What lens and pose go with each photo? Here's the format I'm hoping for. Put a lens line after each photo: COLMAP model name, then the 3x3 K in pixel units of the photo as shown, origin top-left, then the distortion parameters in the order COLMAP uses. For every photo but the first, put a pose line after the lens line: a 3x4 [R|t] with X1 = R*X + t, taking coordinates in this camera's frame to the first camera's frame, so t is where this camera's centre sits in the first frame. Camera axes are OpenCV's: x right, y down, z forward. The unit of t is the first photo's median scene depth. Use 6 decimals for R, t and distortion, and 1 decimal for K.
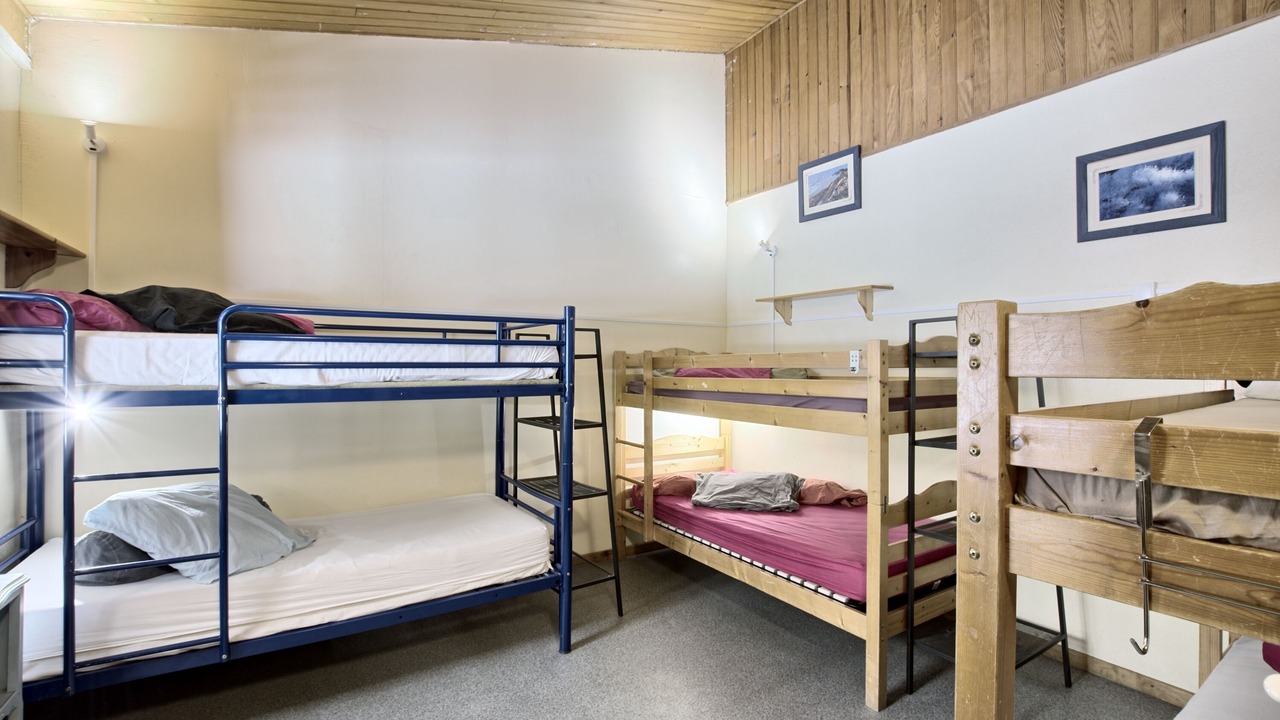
lens RADIAL K [[572.4, 0, 666.3], [0, 572.4, 360.3], [0, 0, 1]] dist [-0.019070, 0.003653]
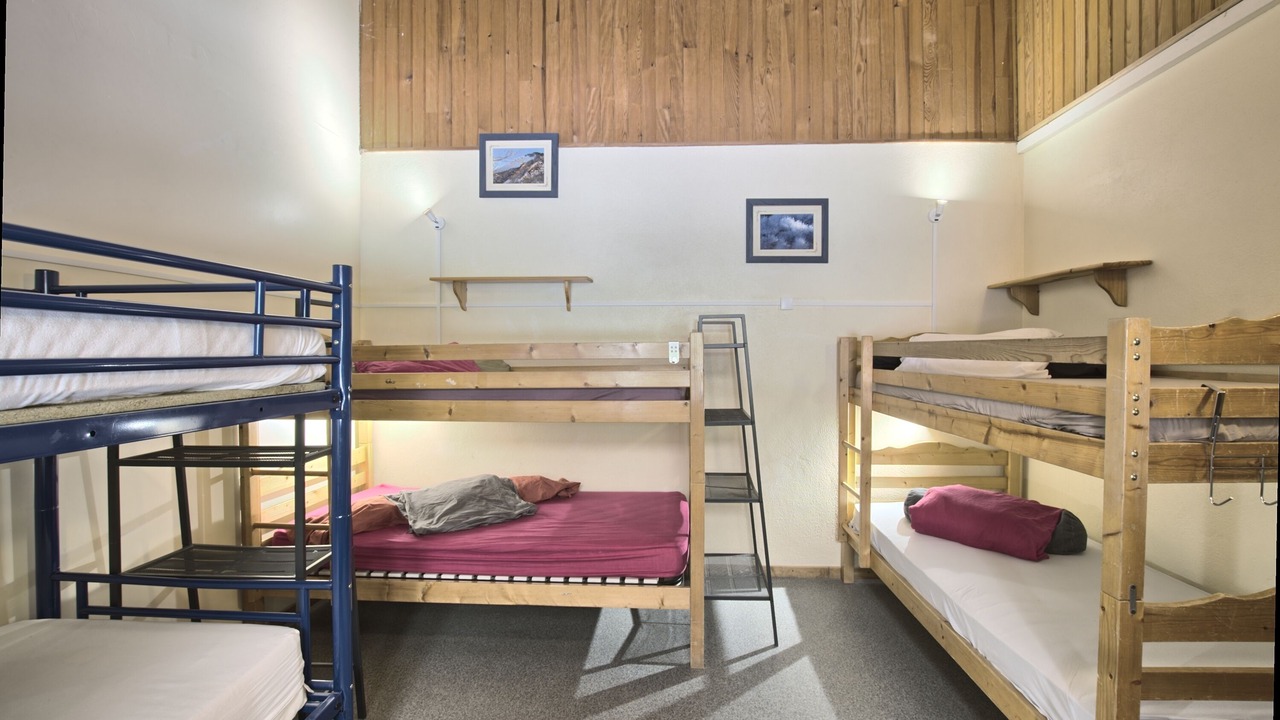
lens RADIAL K [[572.4, 0, 644.7], [0, 572.4, 359.0], [0, 0, 1]] dist [-0.019070, 0.003653]
pose [[0.602883, -0.013340, 0.797718, -0.395097], [-0.002119, 0.999830, 0.018321, -0.003432], [-0.797827, -0.012736, 0.602752, 0.294136]]
